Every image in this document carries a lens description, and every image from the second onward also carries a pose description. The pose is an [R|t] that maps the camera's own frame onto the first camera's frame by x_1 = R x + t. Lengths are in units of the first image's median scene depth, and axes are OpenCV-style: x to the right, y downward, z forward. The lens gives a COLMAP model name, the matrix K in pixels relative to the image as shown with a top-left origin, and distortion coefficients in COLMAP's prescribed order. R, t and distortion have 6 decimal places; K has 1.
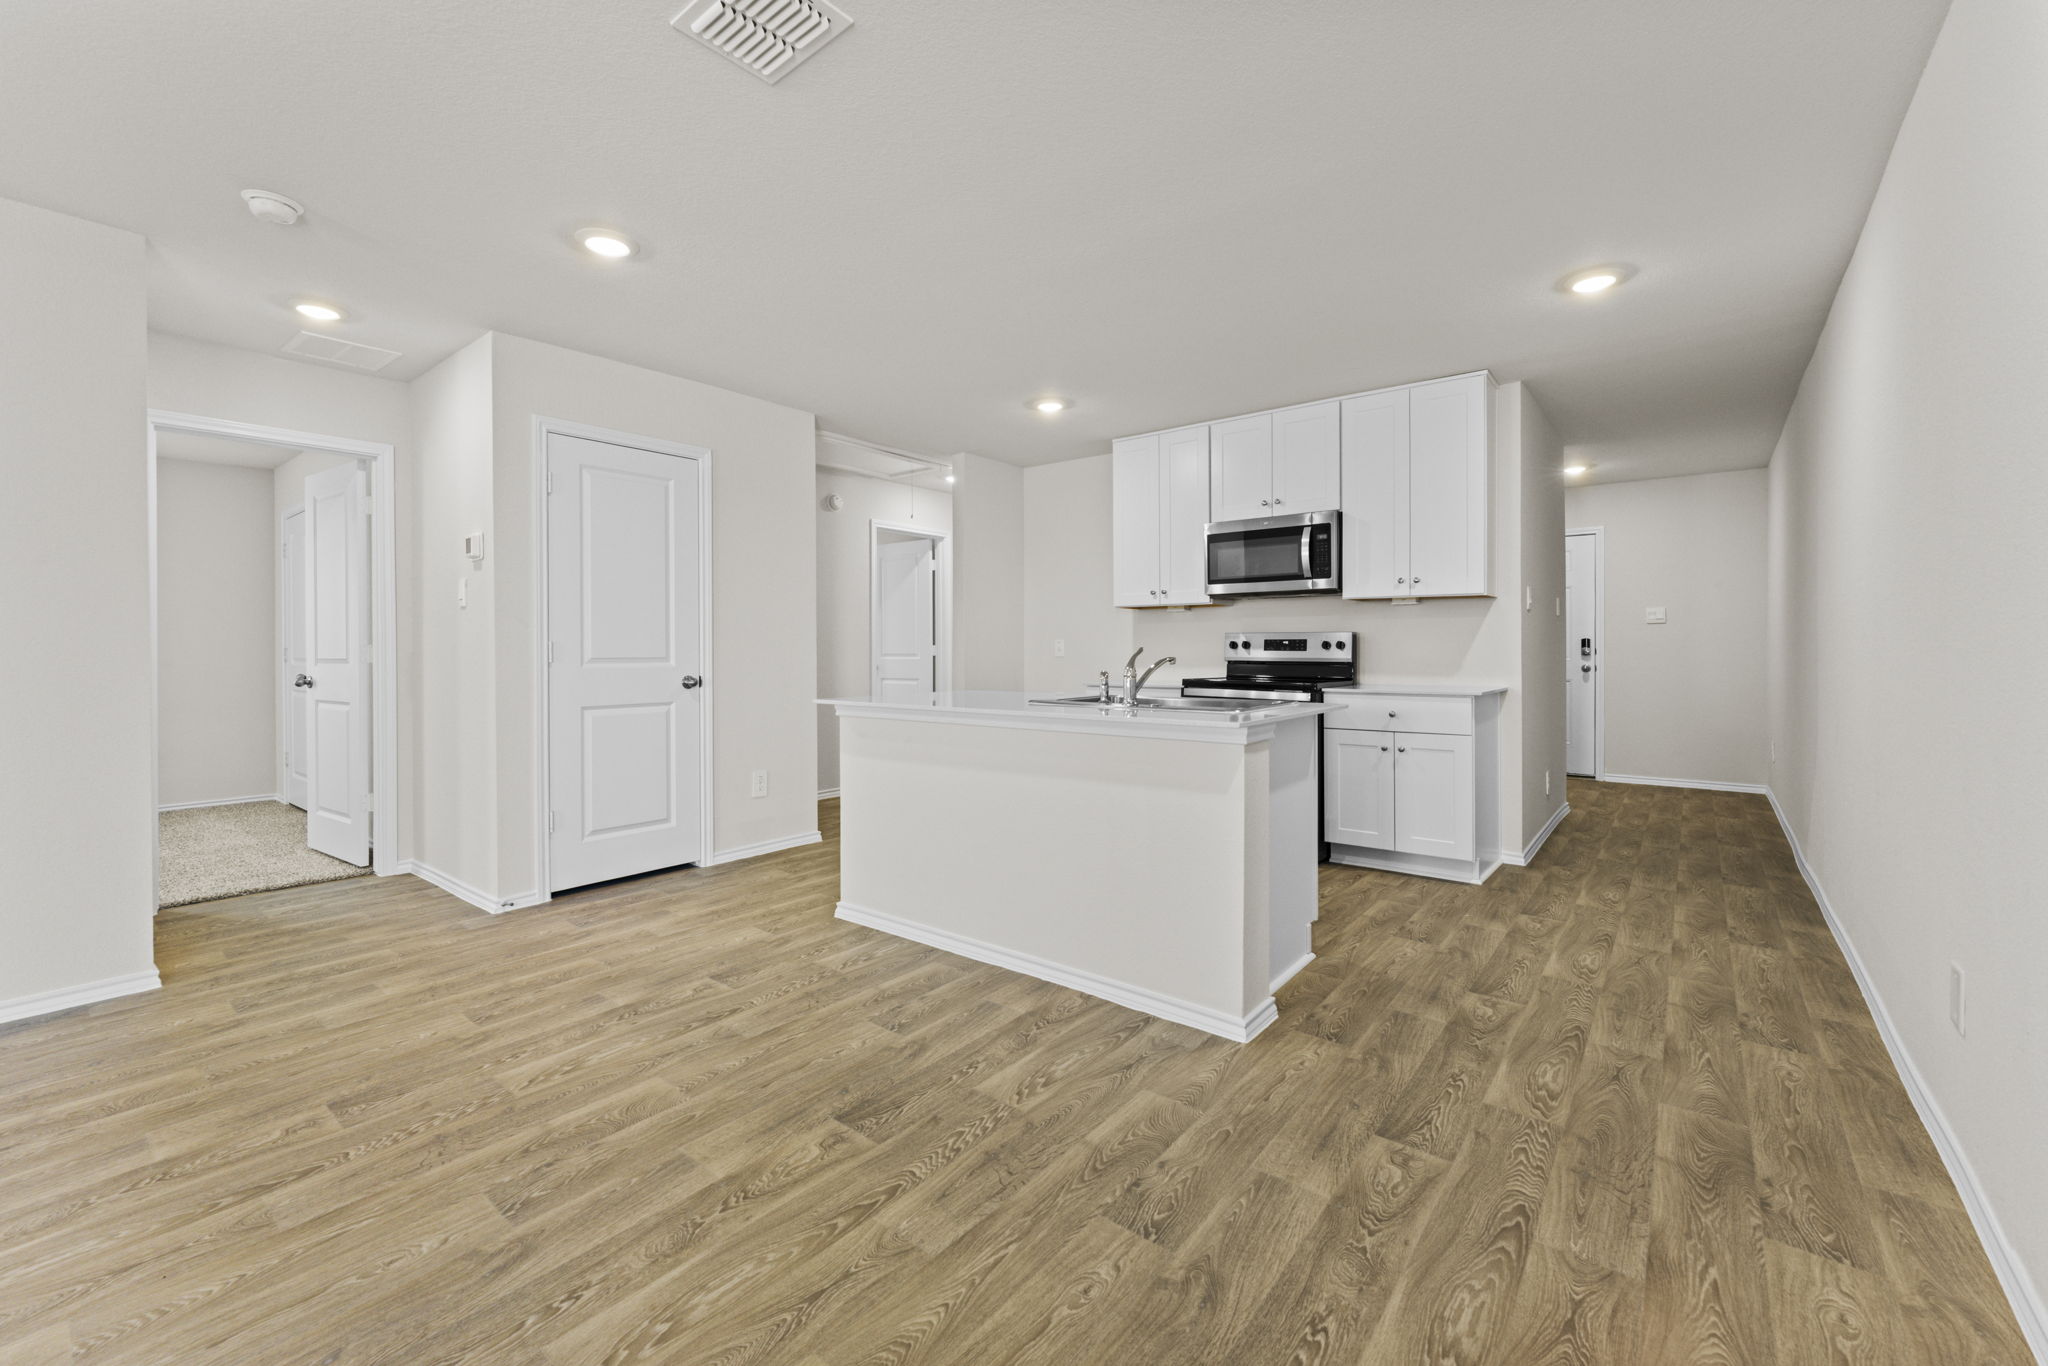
lens RADIAL K [[838.8, 0, 1025.0], [0, 838.8, 657.0], [0, 0, 1]] dist [-0.001129, 0.000188]
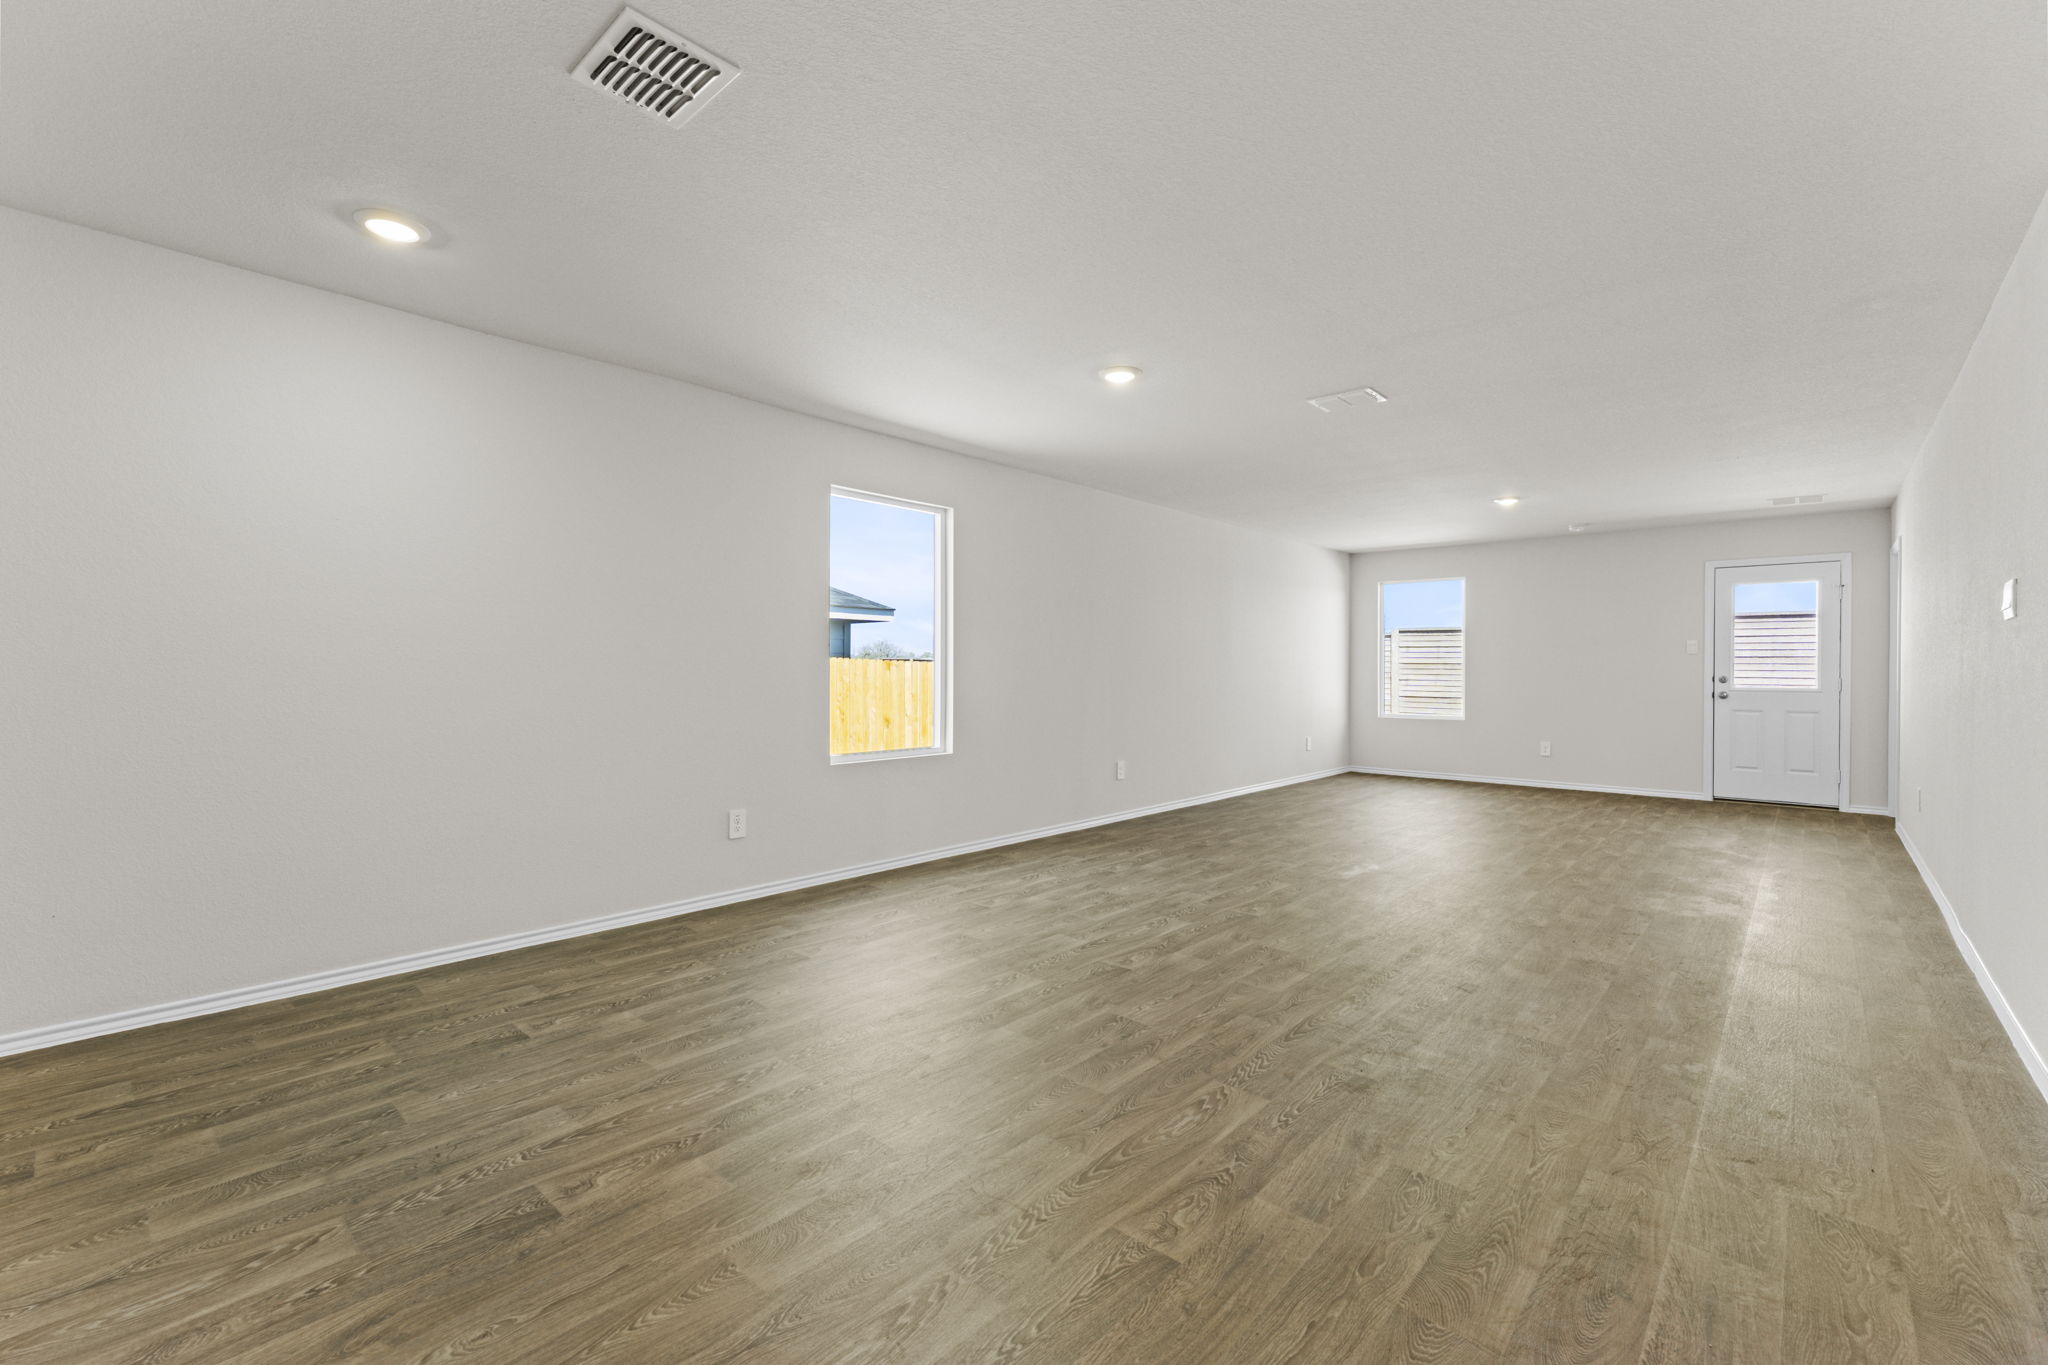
lens RADIAL K [[854.1, 0, 1028.9], [0, 854.1, 626.8], [0, 0, 1]] dist [0.002333, -0.000738]
pose [[-0.998838, 0.013258, 0.046345, -1.620508], [0.011566, 0.999263, -0.036601, -0.029256], [-0.046796, -0.036023, -0.998255, 2.230616]]
